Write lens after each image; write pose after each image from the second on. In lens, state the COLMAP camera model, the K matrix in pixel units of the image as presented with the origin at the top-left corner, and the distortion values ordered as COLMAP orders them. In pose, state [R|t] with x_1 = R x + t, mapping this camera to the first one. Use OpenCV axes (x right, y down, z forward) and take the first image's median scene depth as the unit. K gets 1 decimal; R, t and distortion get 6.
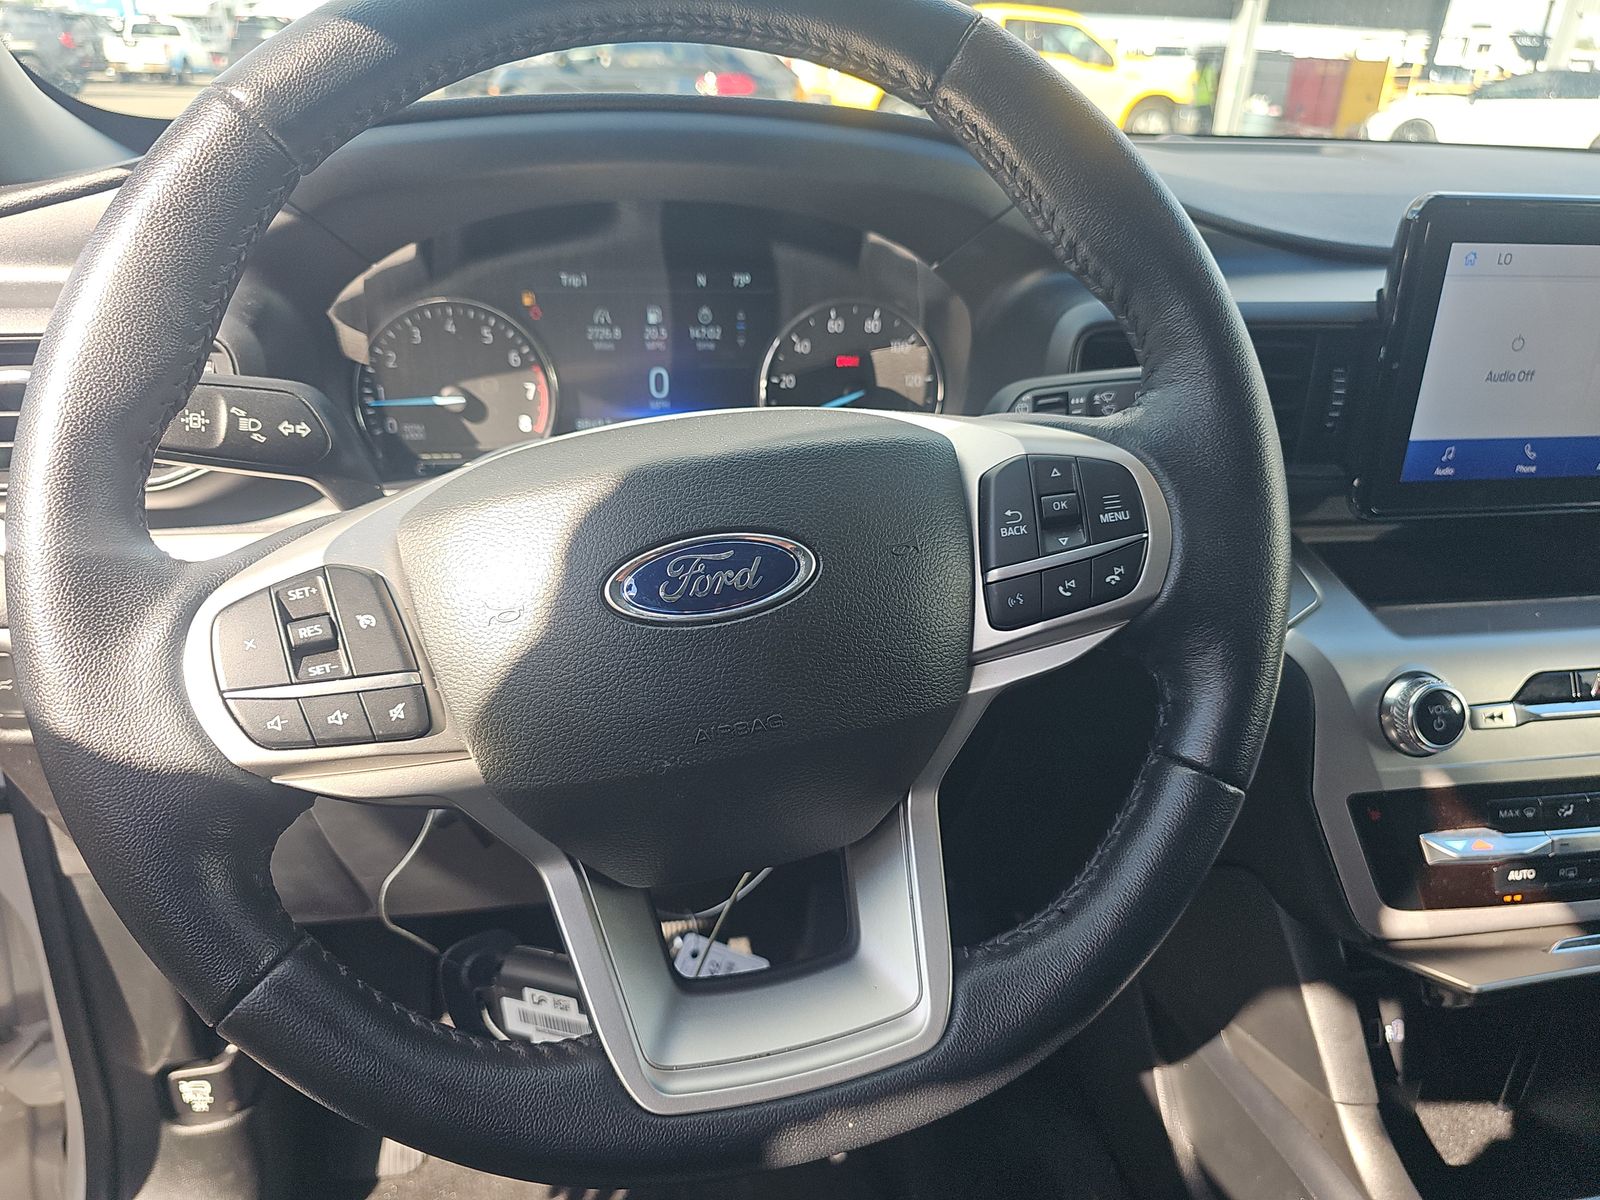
lens RADIAL K [[1069.5, 0, 765.5], [0, 1069.5, 605.2], [0, 0, 1]] dist [0.031744, -0.016072]
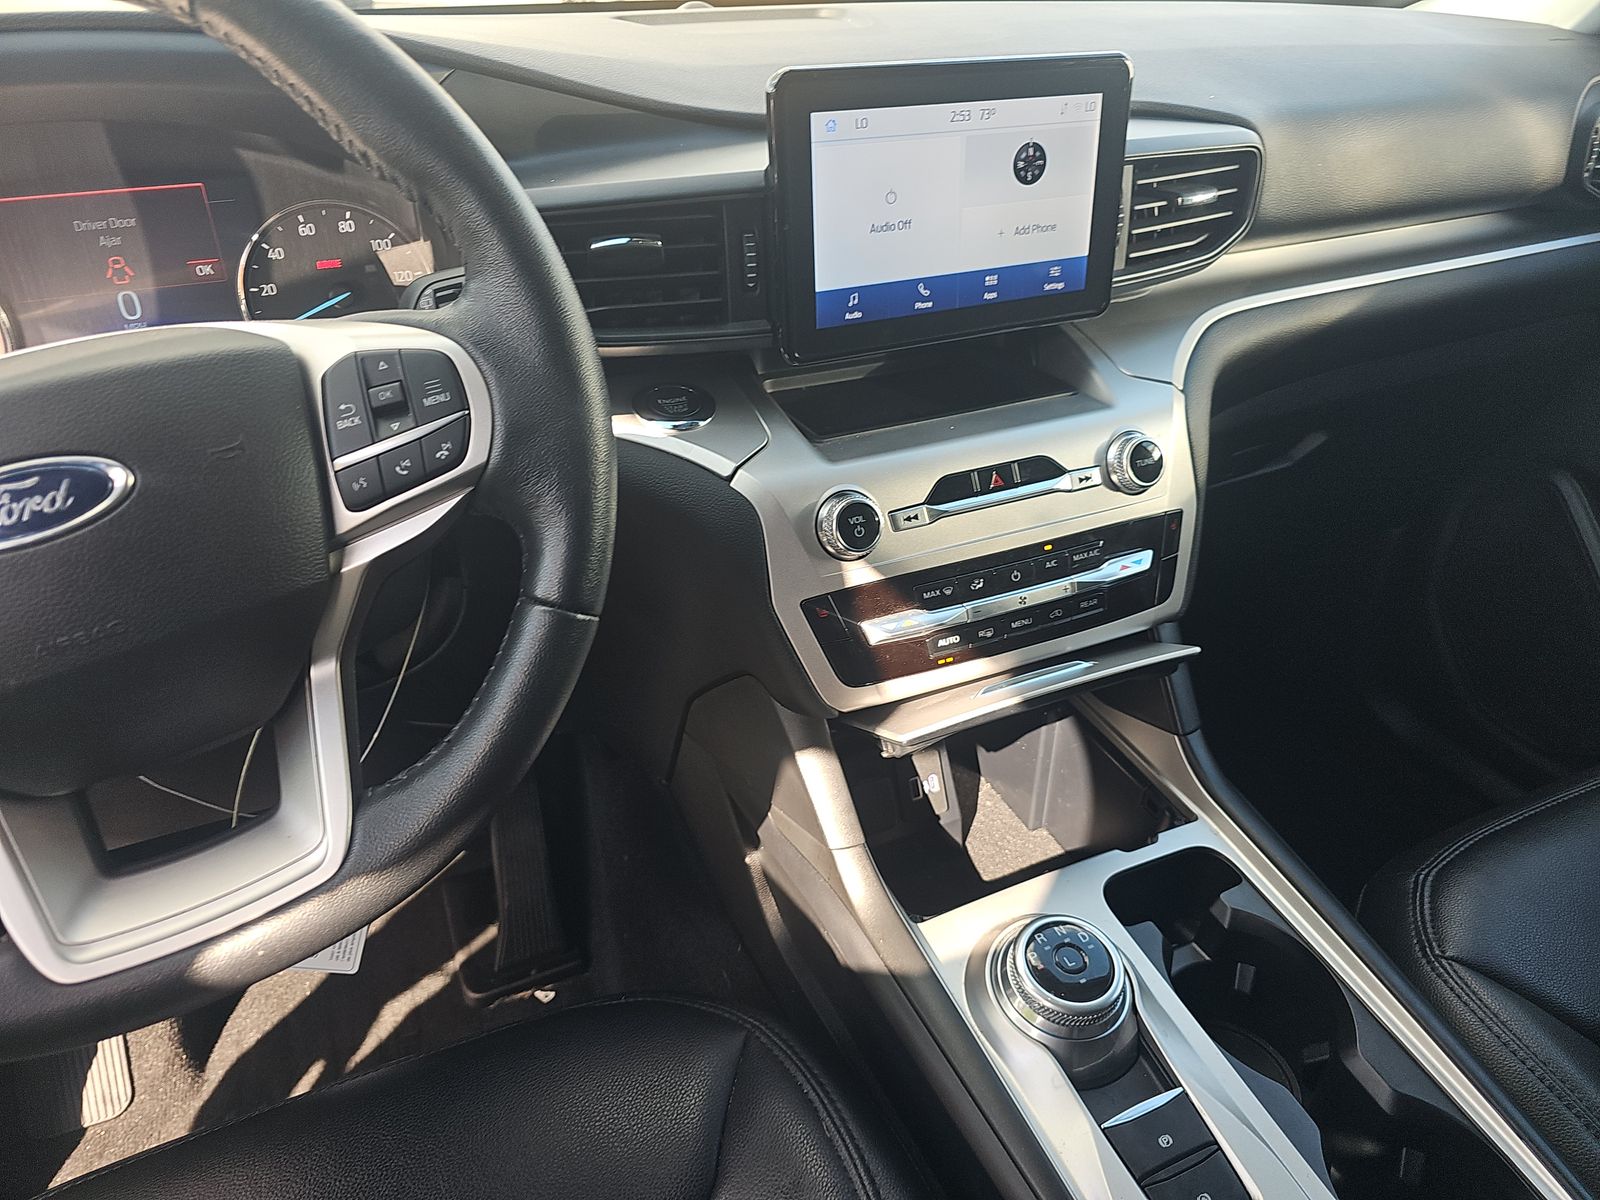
lens RADIAL K [[1069.5, 0, 809.8], [0, 1069.5, 601.6], [0, 0, 1]] dist [0.031744, -0.016072]
pose [[0.966661, -0.164951, 0.195852, 0.315328], [0.142389, 0.981980, 0.124261, 0.030405], [-0.212820, -0.092231, 0.972729, -0.150347]]
